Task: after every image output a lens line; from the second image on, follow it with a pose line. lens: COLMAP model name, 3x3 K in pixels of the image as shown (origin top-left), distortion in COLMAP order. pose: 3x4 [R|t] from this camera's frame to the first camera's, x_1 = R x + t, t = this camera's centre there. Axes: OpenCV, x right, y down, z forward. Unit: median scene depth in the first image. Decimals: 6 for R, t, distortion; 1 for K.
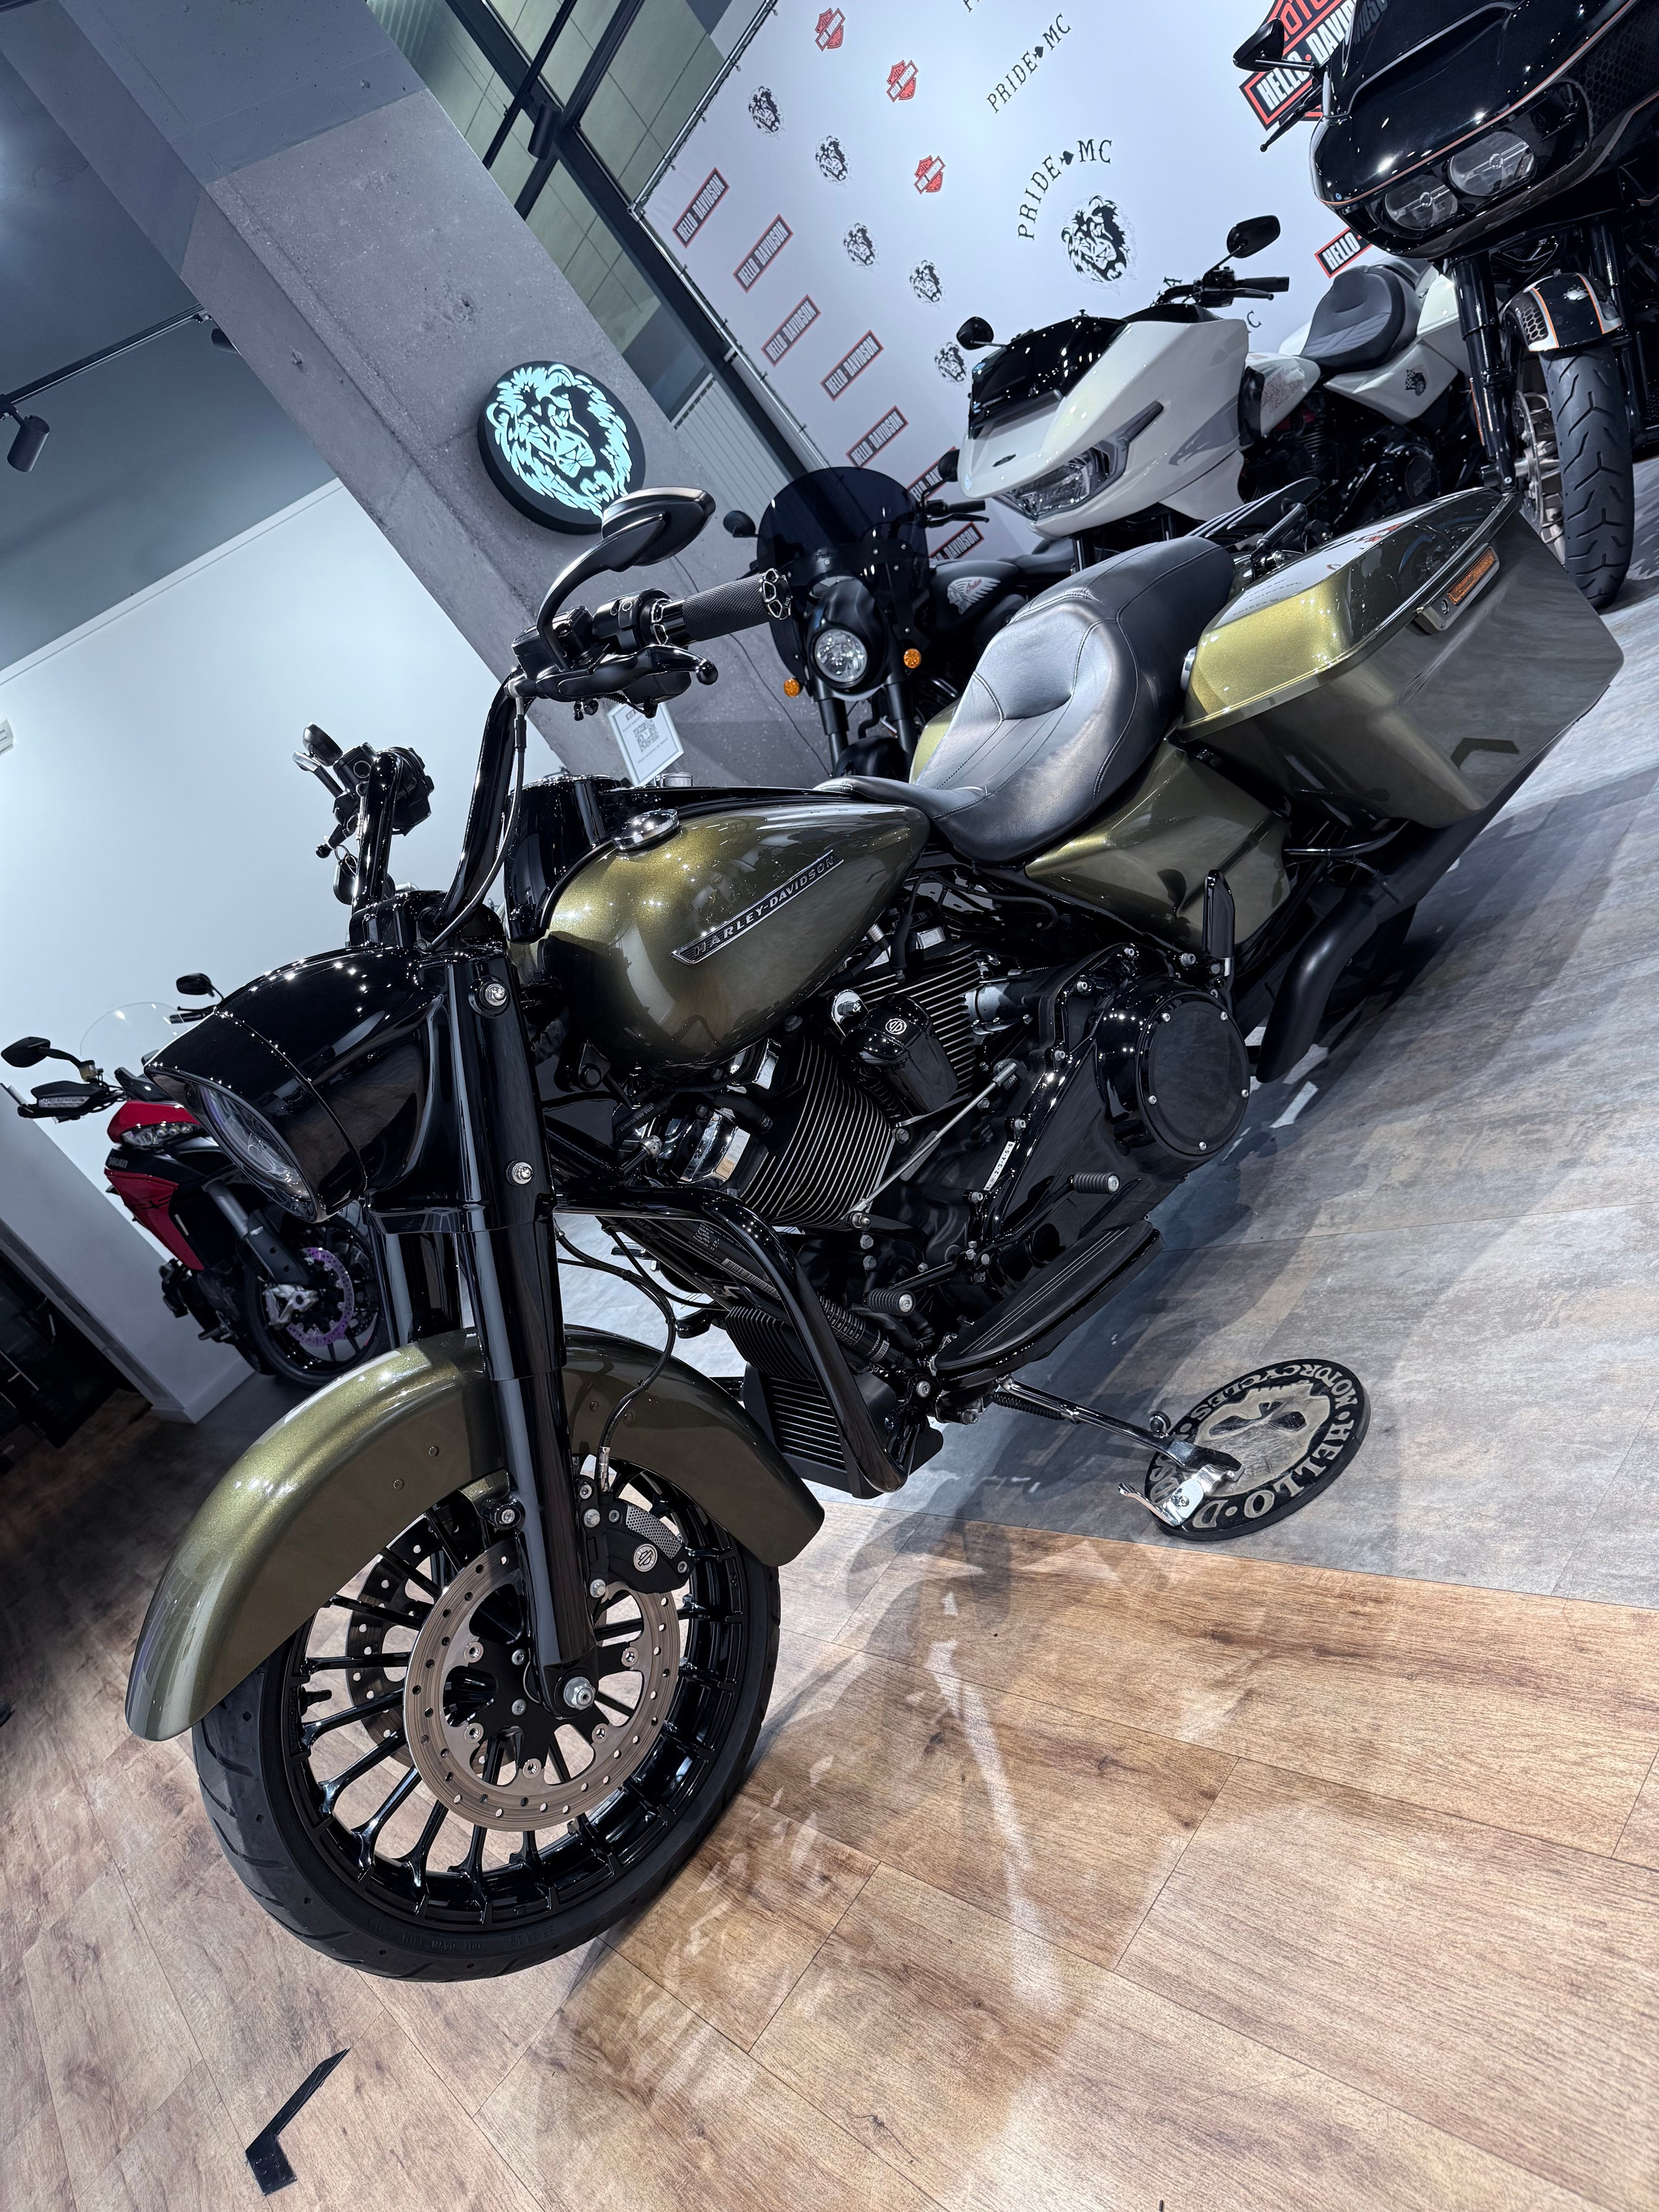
lens RADIAL K [[1564.4, 0, 822.1], [0, 1564.4, 1110.0], [0, 0, 1]] dist [0.013762, -0.029077]
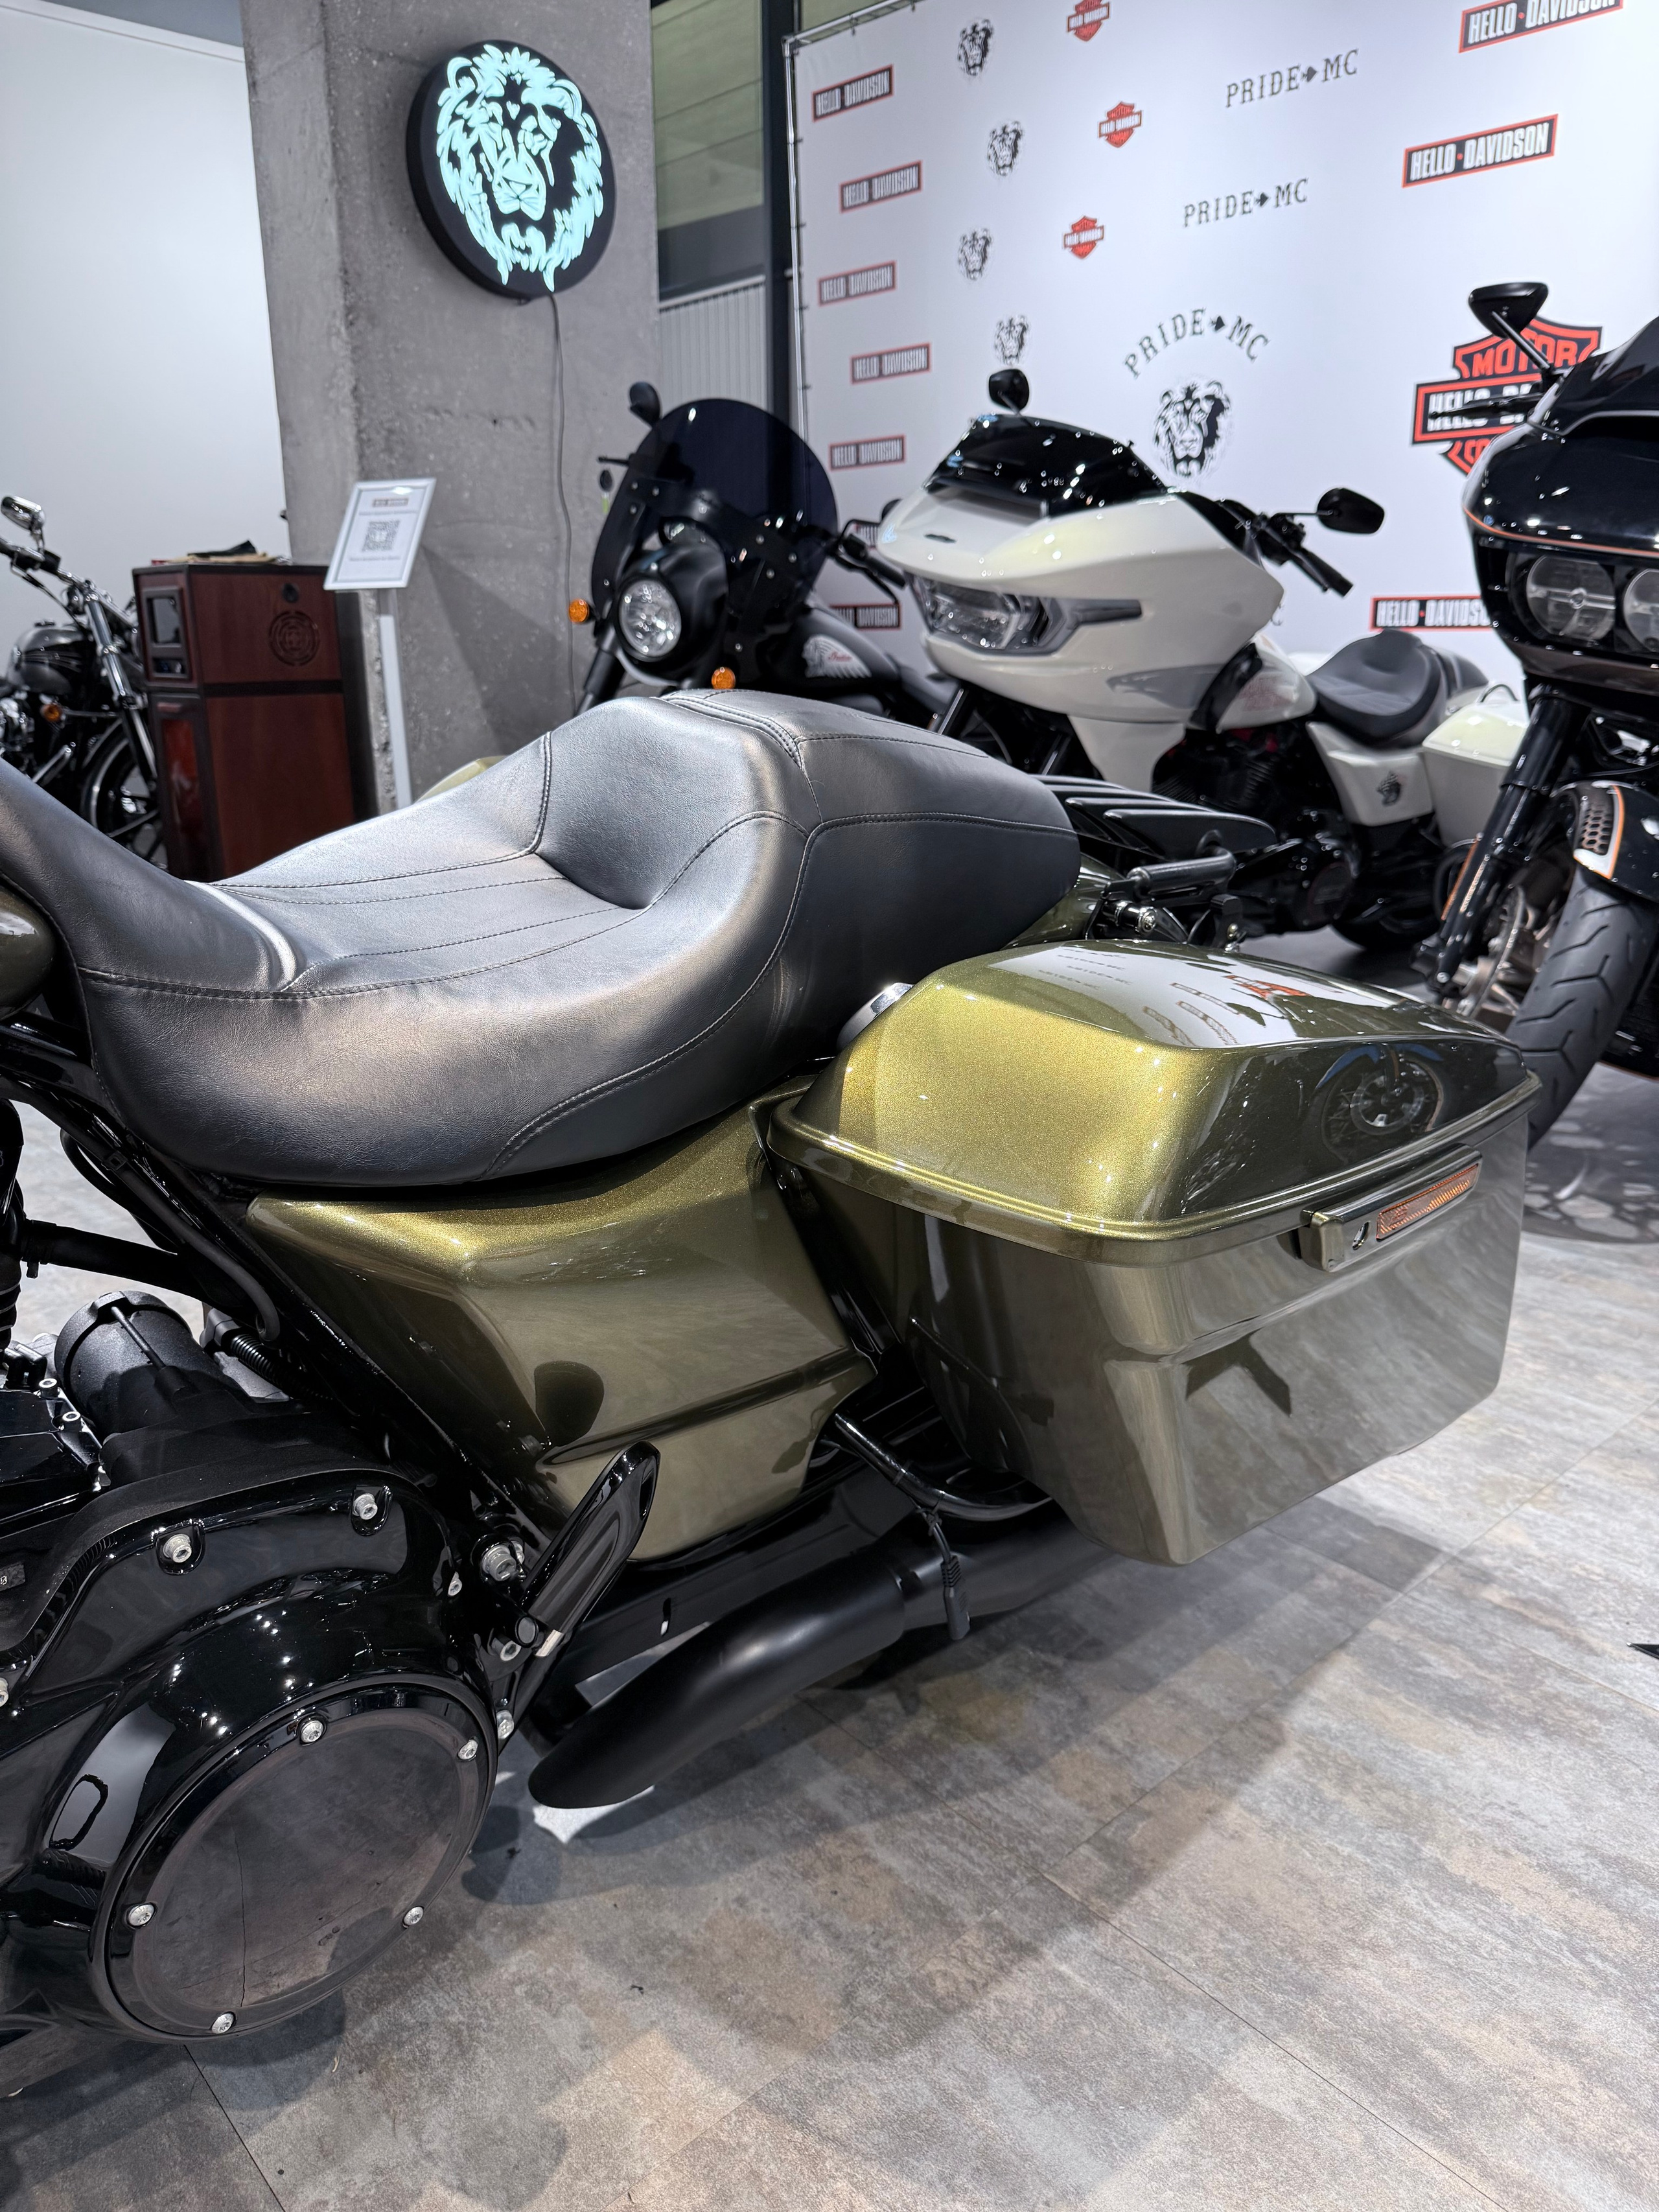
lens RADIAL K [[1592.5, 0, 839.9], [0, 1592.5, 1083.7], [0, 0, 1]] dist [0.033385, -0.044314]
pose [[0.796098, 0.568648, 0.207045, 0.054181], [-0.562261, 0.821548, -0.094456, -0.083043], [-0.223810, -0.041217, 0.973761, 0.209190]]
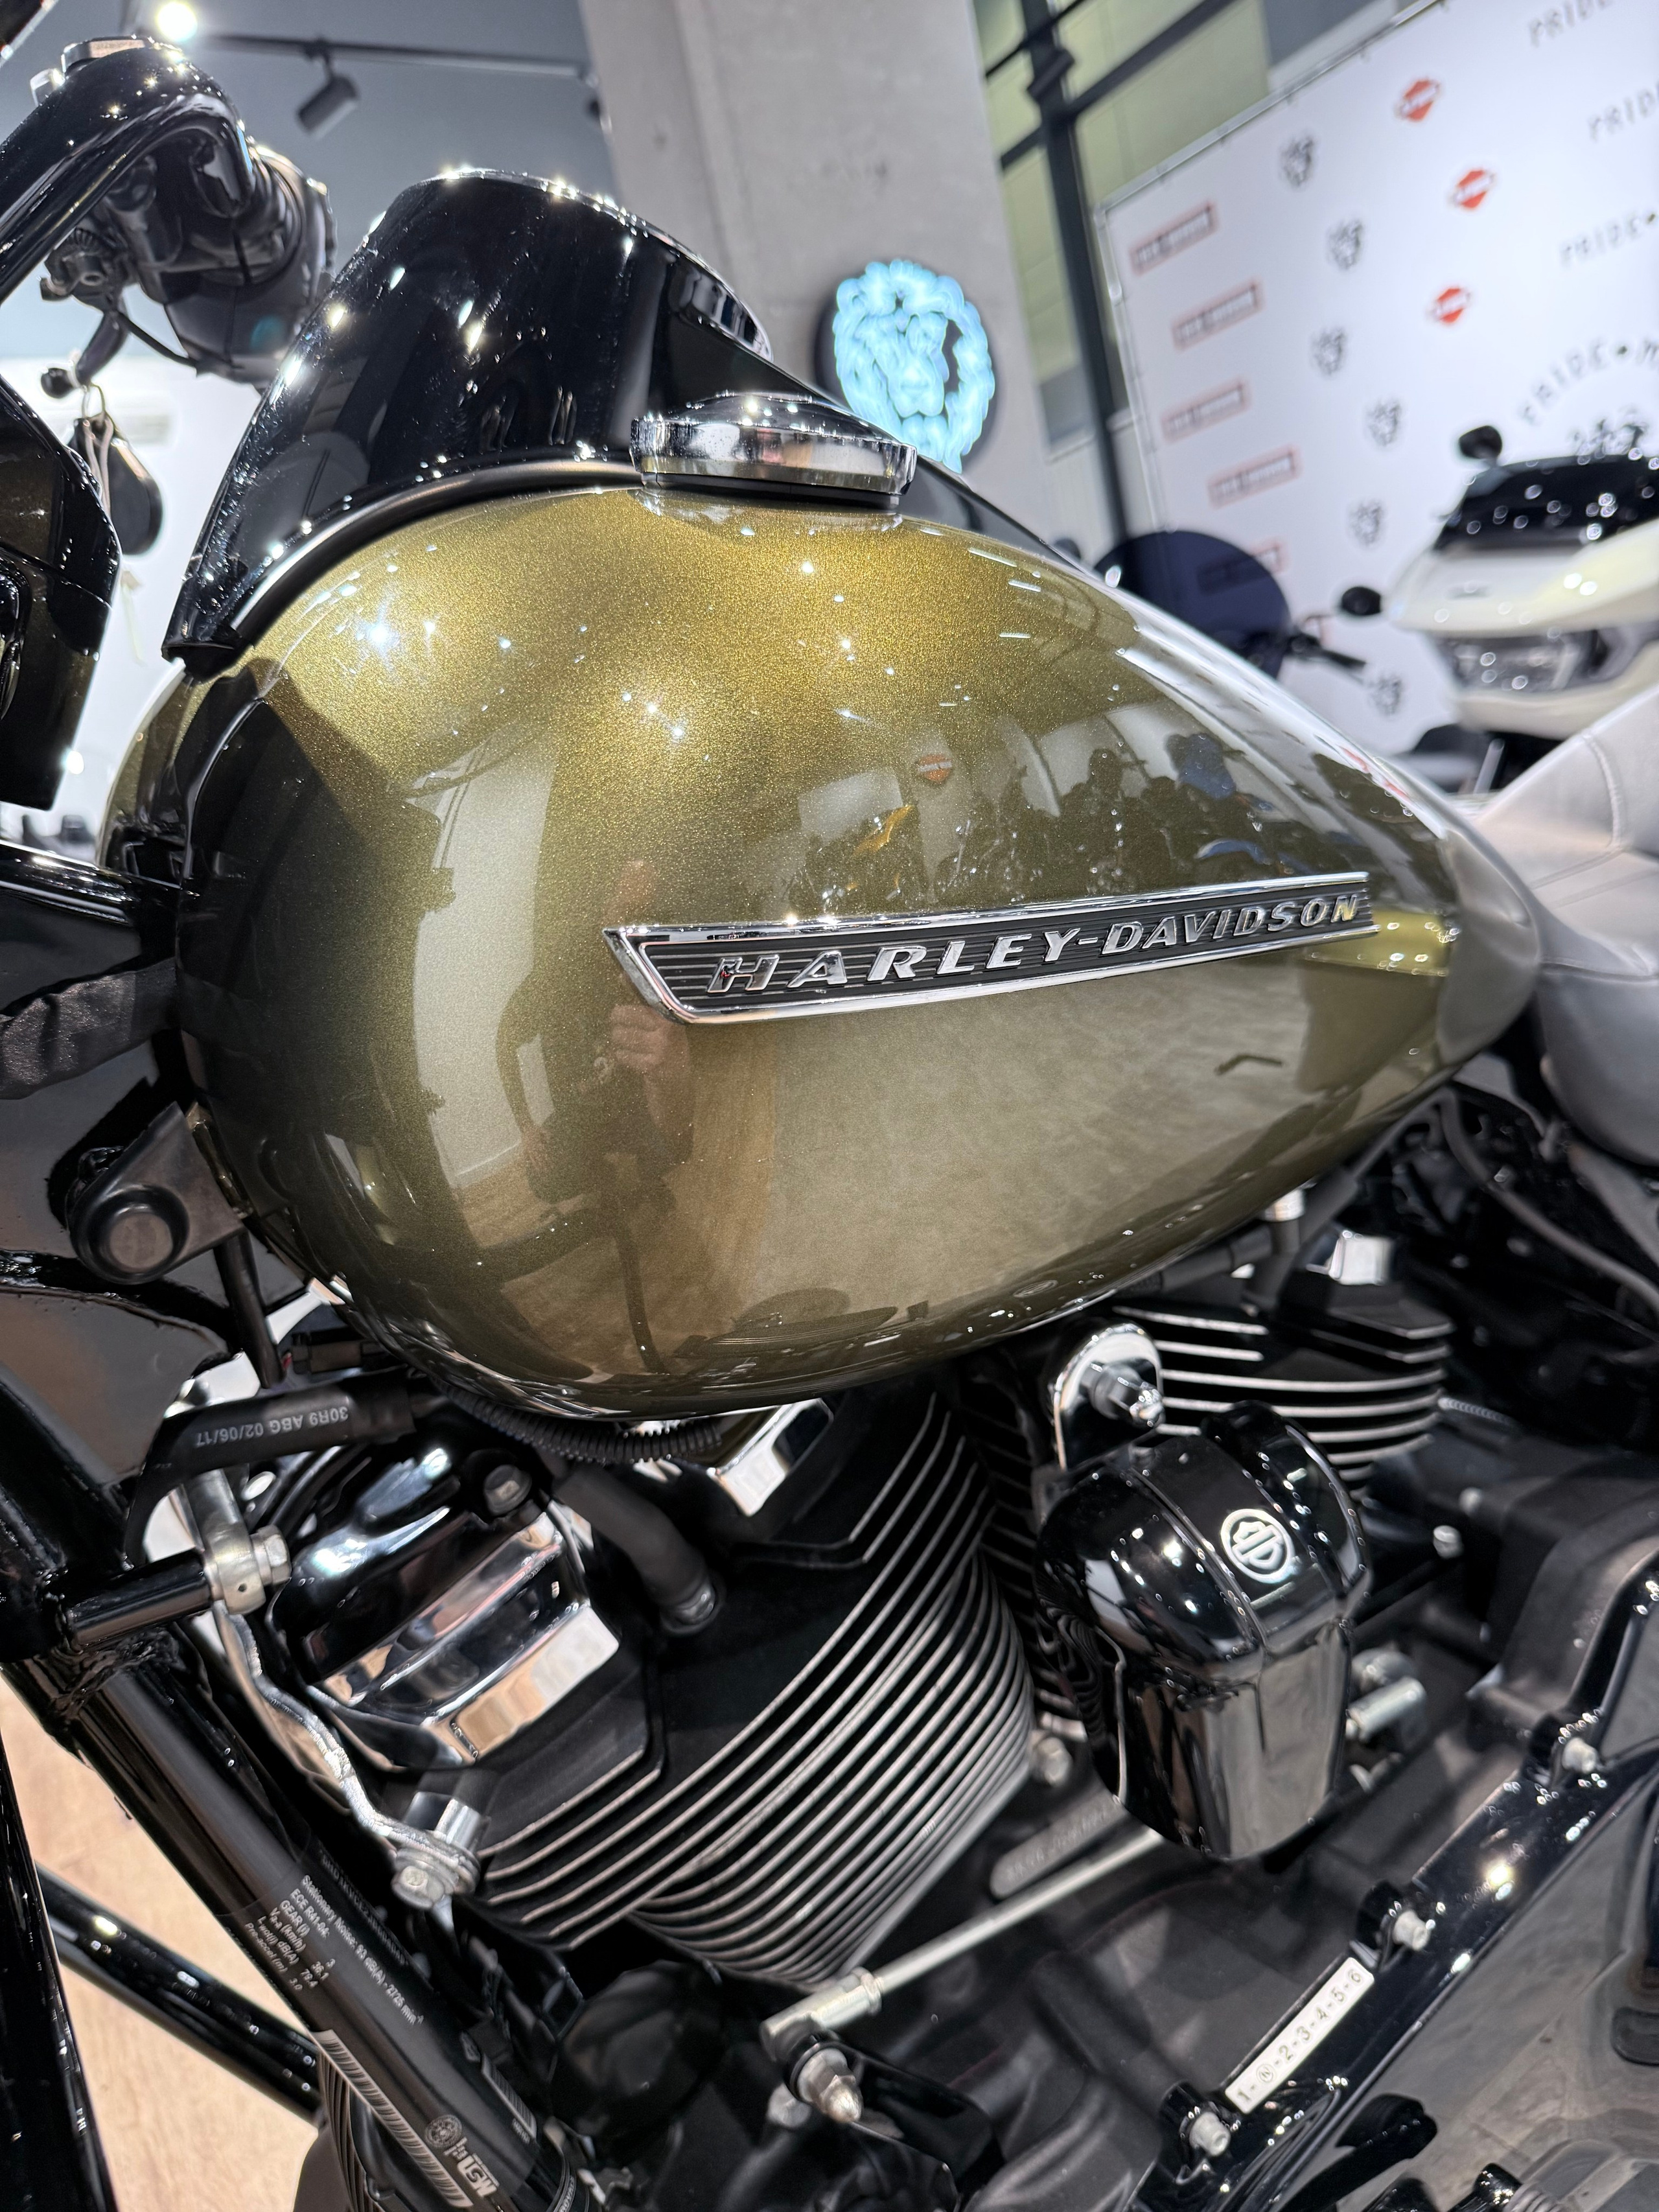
lens RADIAL K [[1613.7, 0, 832.7], [0, 1613.7, 1127.0], [0, 0, 1]] dist [-0.030503, 0.001807]
pose [[0.894404, 0.446855, -0.019010, -0.015737], [-0.447189, 0.892705, -0.055669, -0.022883], [-0.007906, 0.058291, 0.998268, 0.230422]]
